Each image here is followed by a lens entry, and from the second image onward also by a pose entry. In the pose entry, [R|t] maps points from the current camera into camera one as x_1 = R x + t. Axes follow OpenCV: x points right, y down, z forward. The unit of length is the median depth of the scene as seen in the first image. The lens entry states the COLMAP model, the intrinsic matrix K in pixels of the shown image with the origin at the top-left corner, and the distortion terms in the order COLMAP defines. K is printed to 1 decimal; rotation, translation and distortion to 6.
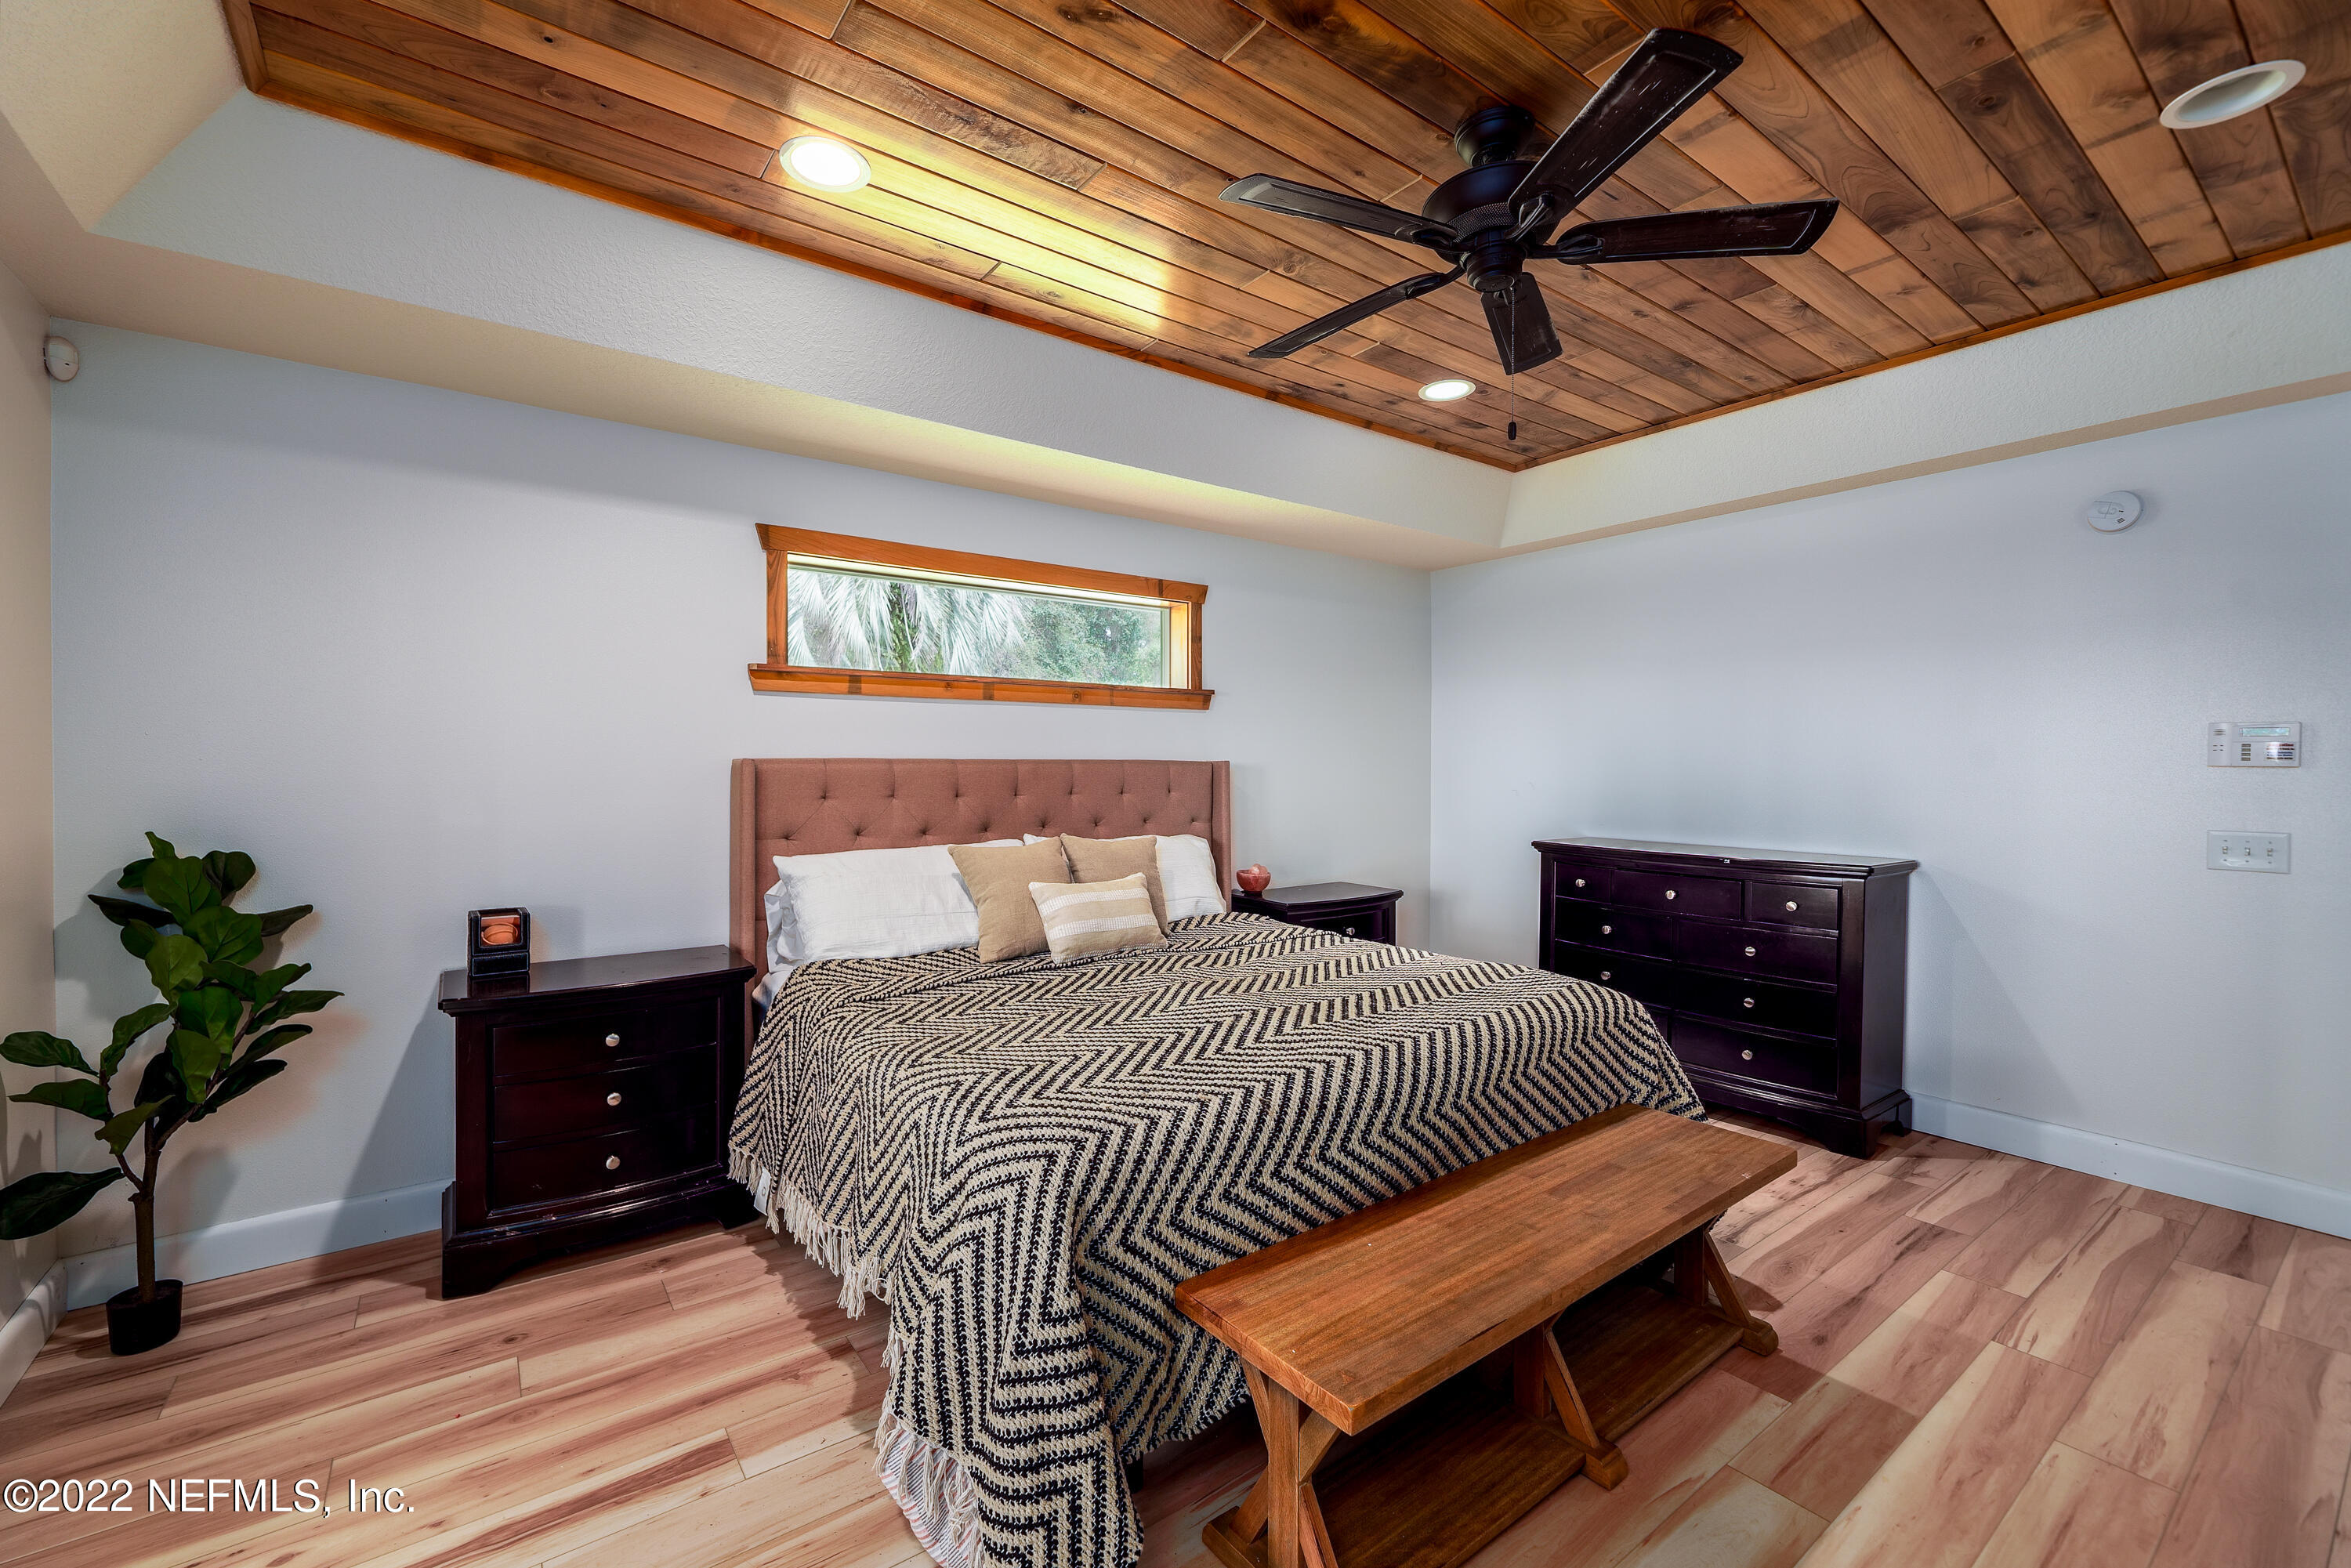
lens RADIAL K [[963.5, 0, 1165.1], [0, 963.5, 776.3], [0, 0, 1]] dist [-0.000084, -0.000026]
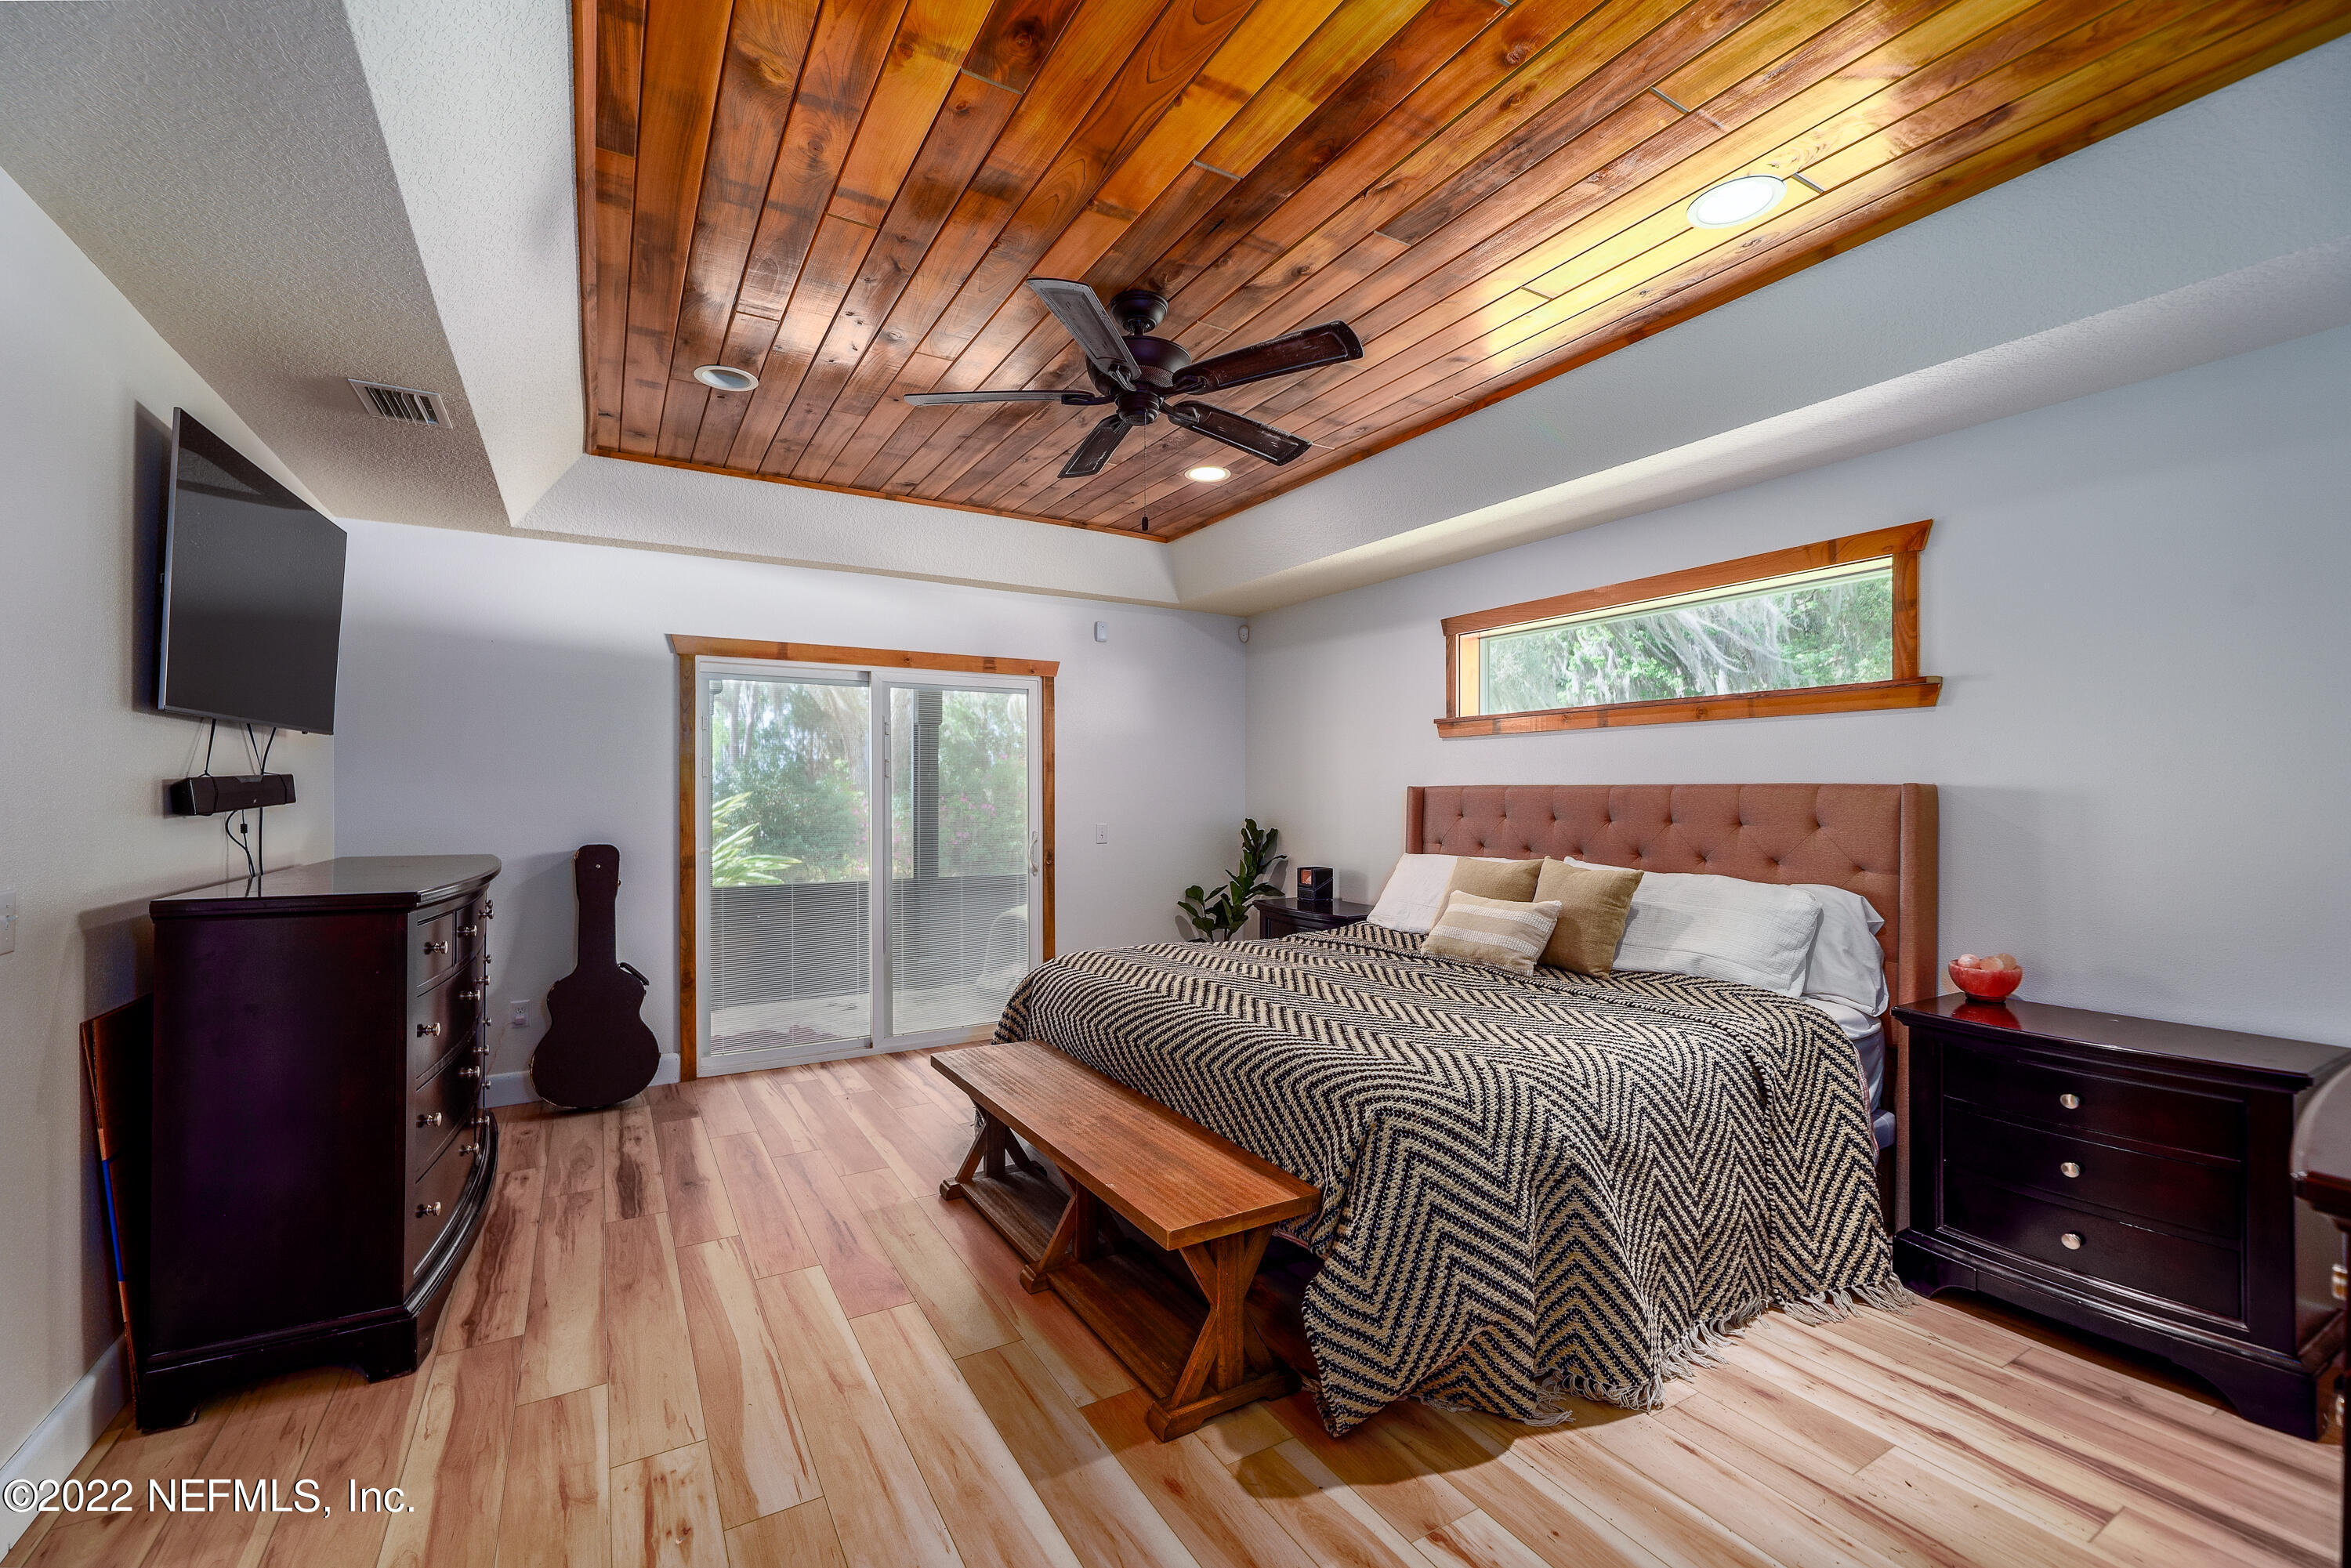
lens RADIAL K [[972.7, 0, 1147.8], [0, 972.7, 795.1], [0, 0, 1]] dist [-0.001257, 0.000029]
pose [[-0.110640, 0.001070, -0.993860, 1.178498], [-0.015147, 0.999881, 0.002763, -0.003129], [0.993745, 0.015360, -0.110611, 0.831406]]
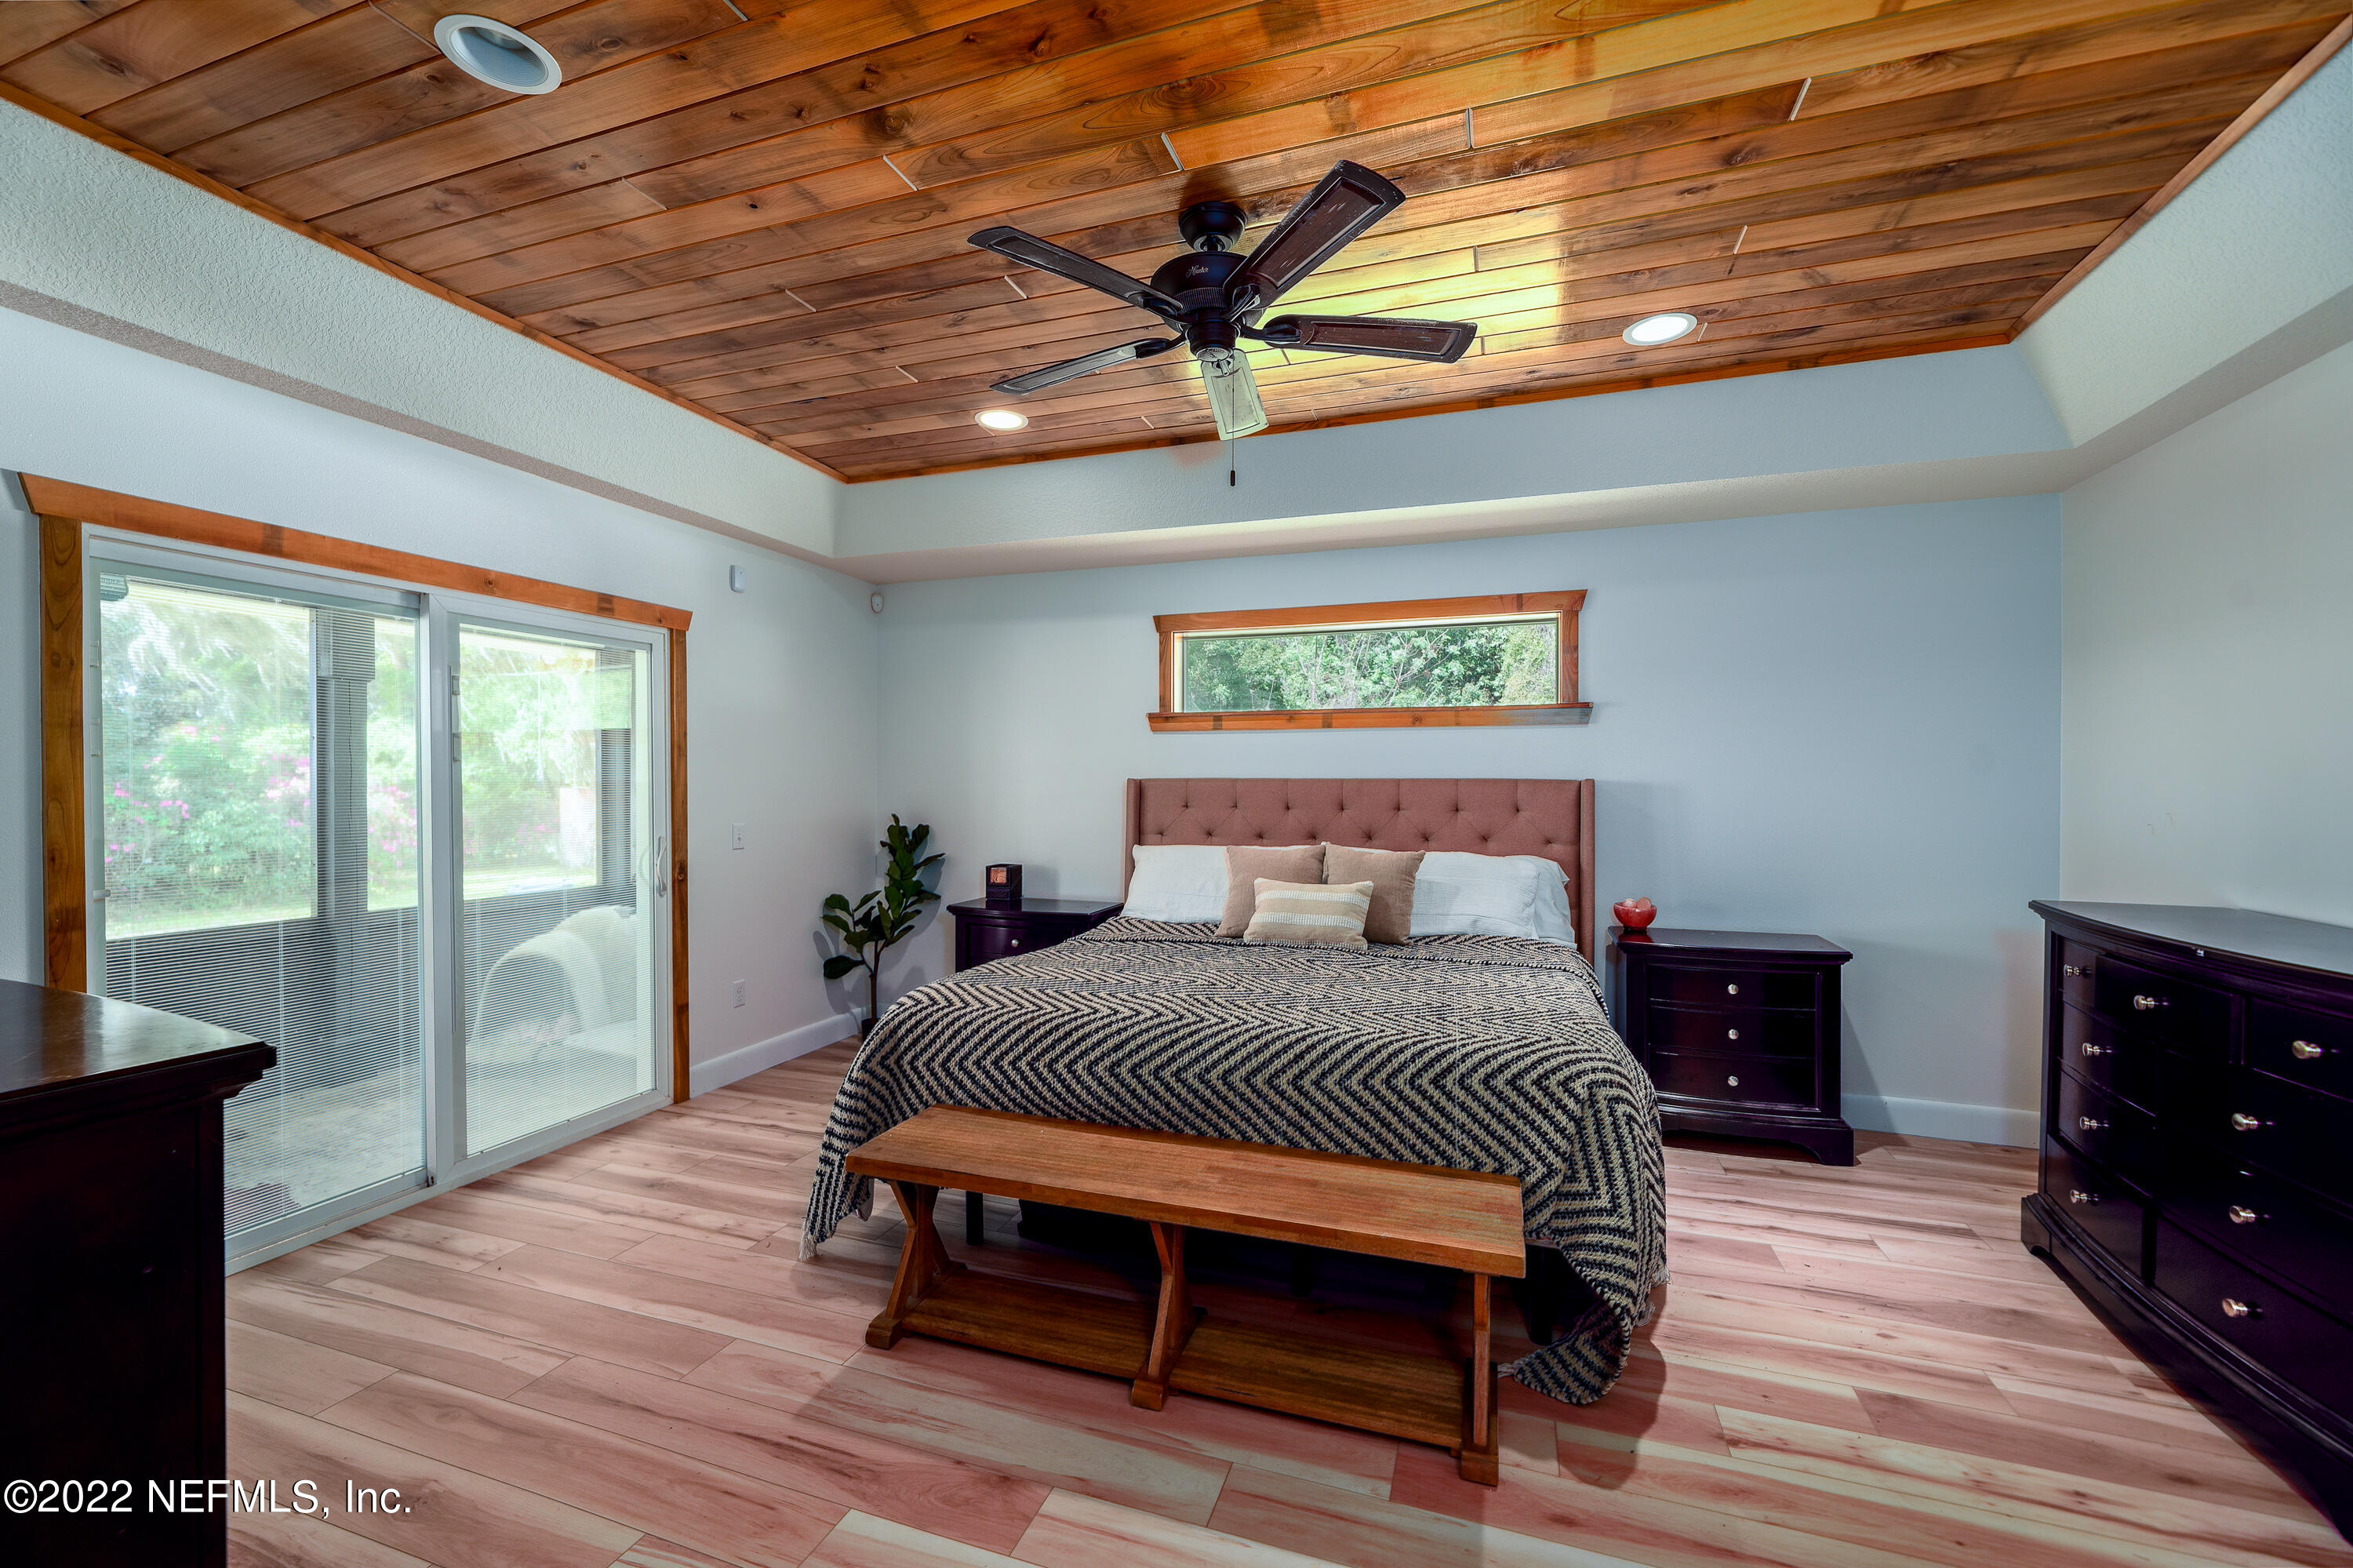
lens RADIAL K [[965.0, 0, 1170.4], [0, 965.0, 794.2], [0, 0, 1]] dist [-0.000201, 0.000188]
pose [[0.567596, 0.009352, -0.823254, 0.889959], [-0.012510, 0.999918, 0.002734, 0.001192], [0.823212, 0.008747, 0.567666, 0.228231]]
